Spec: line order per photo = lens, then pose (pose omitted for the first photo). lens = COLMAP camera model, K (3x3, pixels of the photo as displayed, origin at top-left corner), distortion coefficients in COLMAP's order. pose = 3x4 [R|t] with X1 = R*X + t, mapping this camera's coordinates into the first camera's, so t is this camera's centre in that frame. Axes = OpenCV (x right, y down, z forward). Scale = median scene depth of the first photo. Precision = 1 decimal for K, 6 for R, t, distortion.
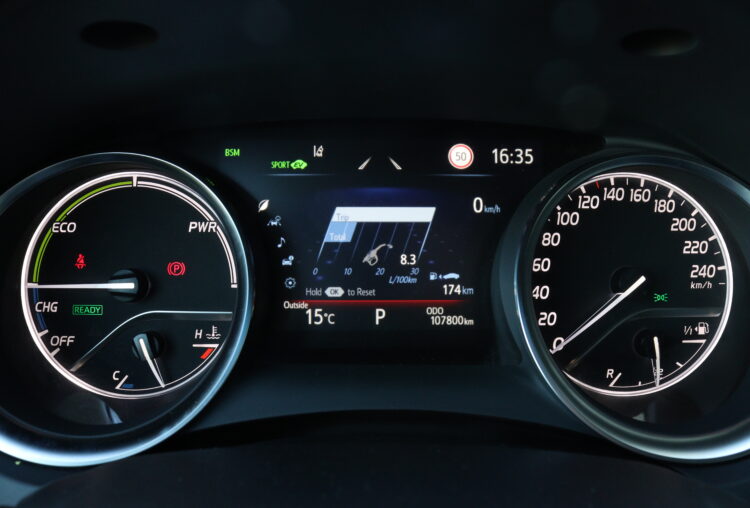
lens RADIAL K [[628.7, 0, 391.5], [0, 628.7, 256.1], [0, 0, 1]] dist [-0.155690, 0.108304]
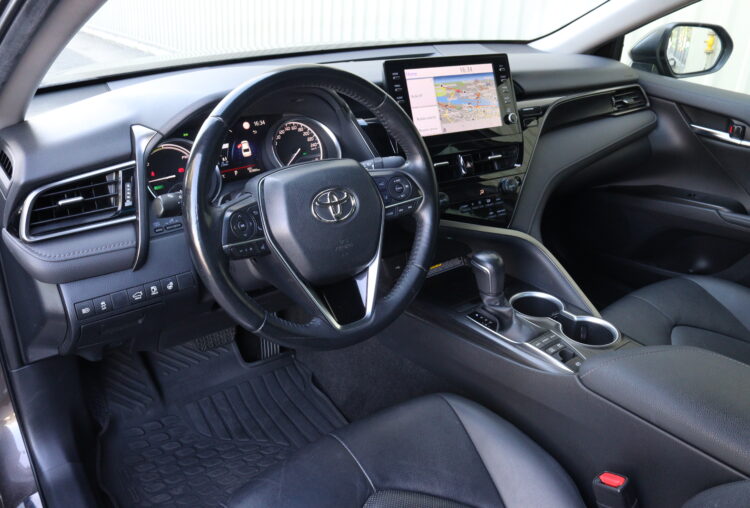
lens RADIAL K [[628.7, 0, 381.1], [0, 628.7, 250.6], [0, 0, 1]] dist [-0.155690, 0.108304]
pose [[0.804405, -0.253671, 0.537200, -1.372821], [0.205078, 0.967237, 0.149655, 0.161900], [-0.557563, -0.010215, 0.830072, -2.410874]]
